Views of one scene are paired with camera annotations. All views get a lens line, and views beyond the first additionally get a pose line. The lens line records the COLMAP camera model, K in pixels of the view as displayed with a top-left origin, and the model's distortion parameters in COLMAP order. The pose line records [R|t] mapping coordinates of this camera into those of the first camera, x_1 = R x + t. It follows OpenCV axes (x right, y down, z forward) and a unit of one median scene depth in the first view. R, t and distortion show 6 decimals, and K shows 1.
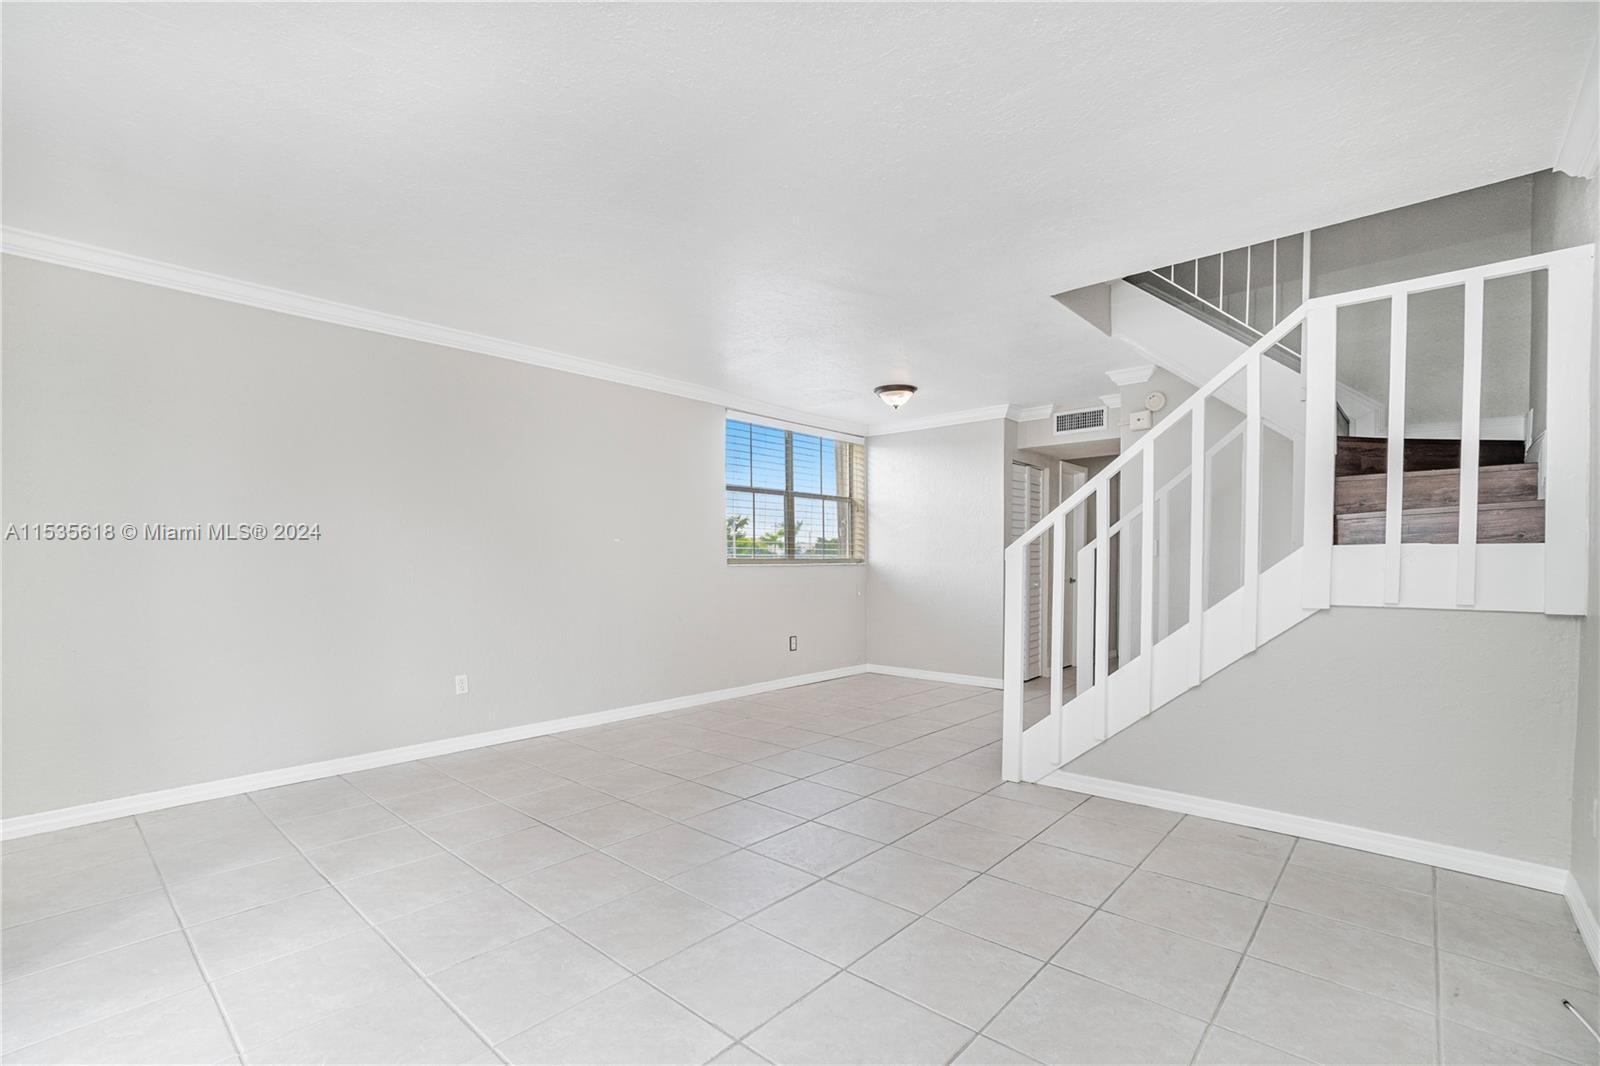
lens RADIAL K [[718.1, 0, 773.1], [0, 718.1, 590.6], [0, 0, 1]] dist [-0.001132, 0.017497]
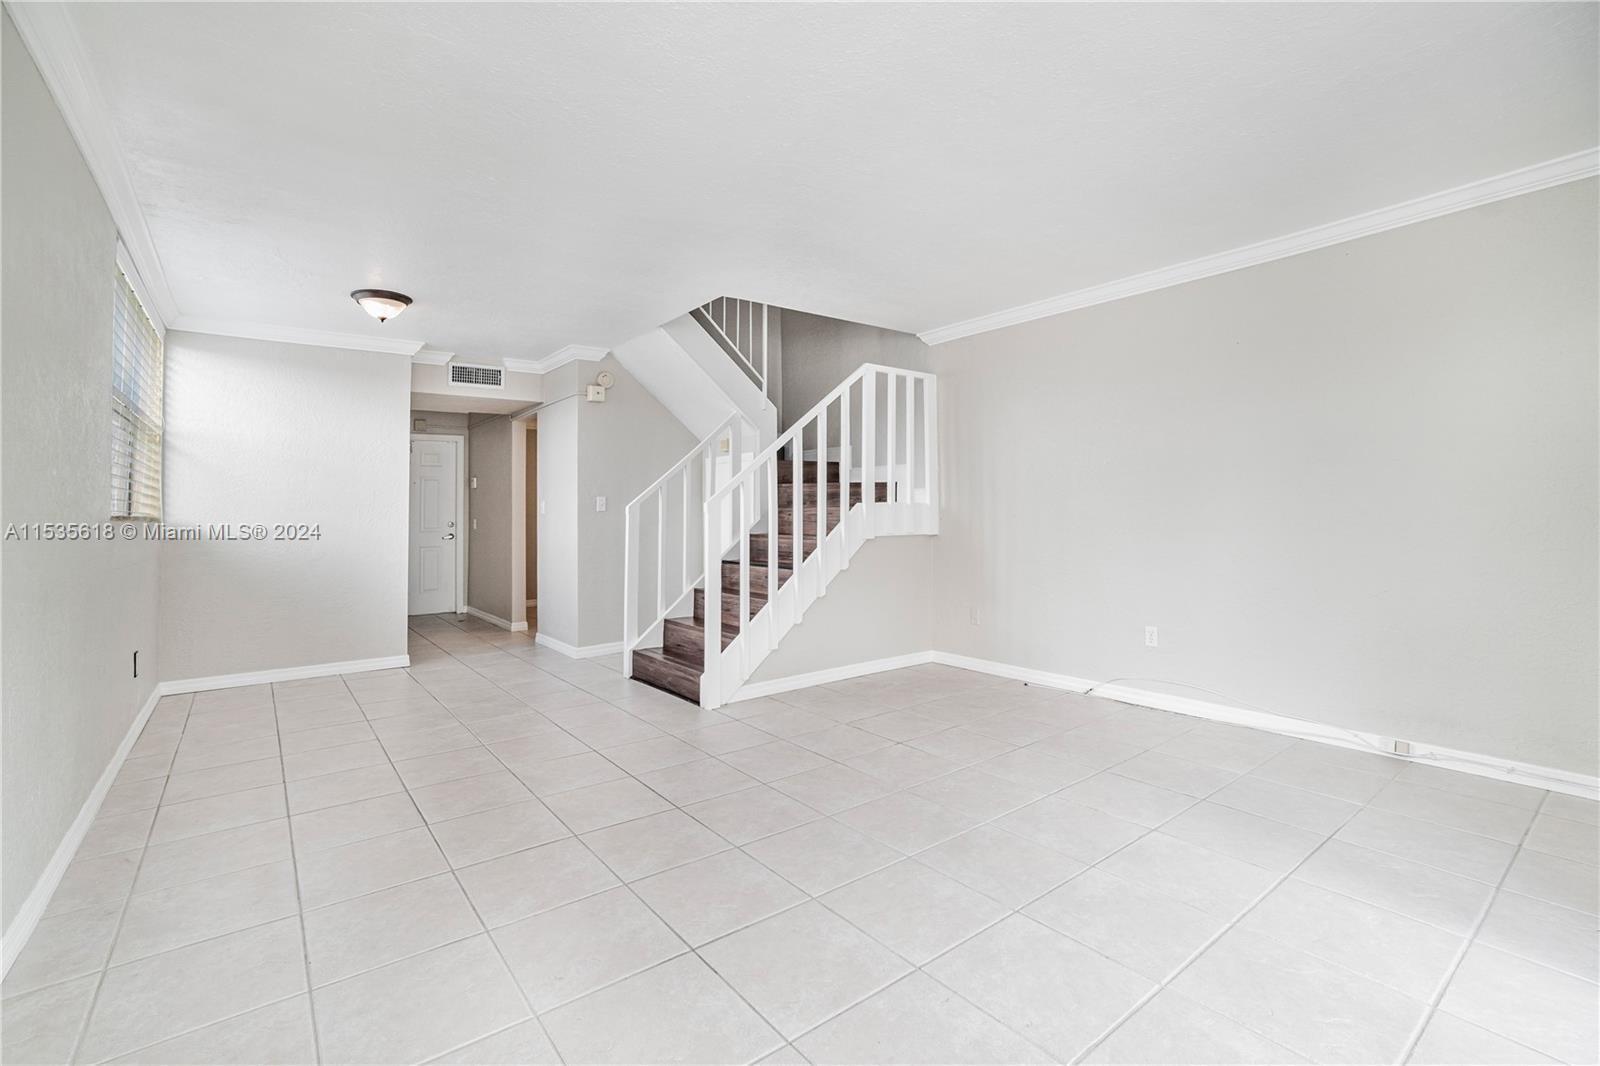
lens RADIAL K [[703.2, 0, 785.3], [0, 703.2, 524.3], [0, 0, 1]] dist [-0.039769, 0.016646]
pose [[0.186836, -0.021582, 0.982154, -0.491617], [0.051515, 0.998598, 0.012143, -0.021894], [-0.981039, 0.048327, 0.187686, 0.447718]]
